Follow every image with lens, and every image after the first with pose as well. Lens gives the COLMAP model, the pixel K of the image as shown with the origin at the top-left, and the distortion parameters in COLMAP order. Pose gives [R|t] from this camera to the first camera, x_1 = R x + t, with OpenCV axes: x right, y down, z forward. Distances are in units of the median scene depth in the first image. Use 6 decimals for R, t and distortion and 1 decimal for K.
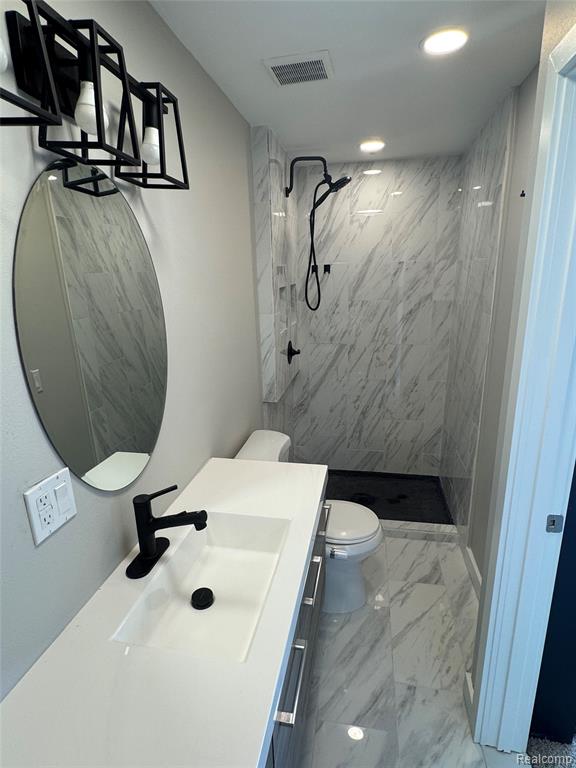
lens RADIAL K [[409.0, 0, 288.0], [0, 409.0, 384.0], [0, 0, 1]] dist [-0.005634, -0.001467]
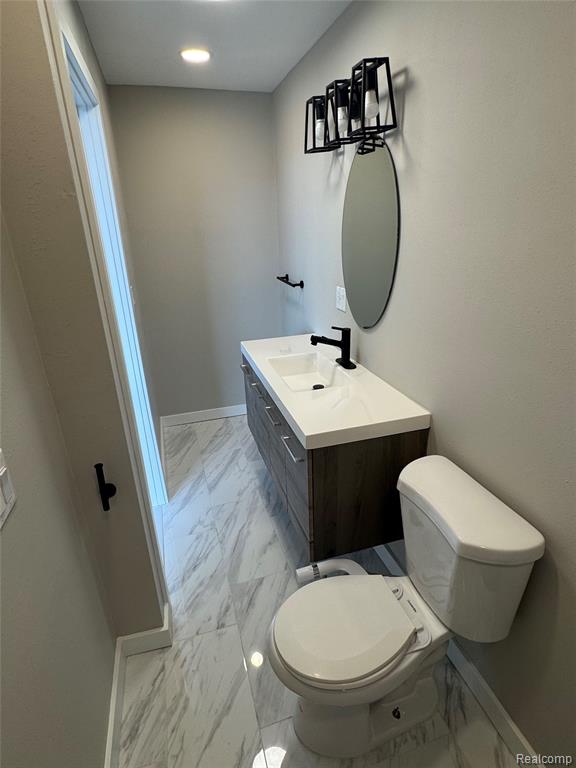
lens RADIAL K [[409.0, 0, 288.0], [0, 409.0, 384.0], [0, 0, 1]] dist [-0.005634, -0.001467]
pose [[-0.884814, 0.220223, -0.410617, 0.465493], [-0.067450, 0.811437, 0.580534, -0.390202], [0.461037, 0.541361, -0.703117, 1.550524]]
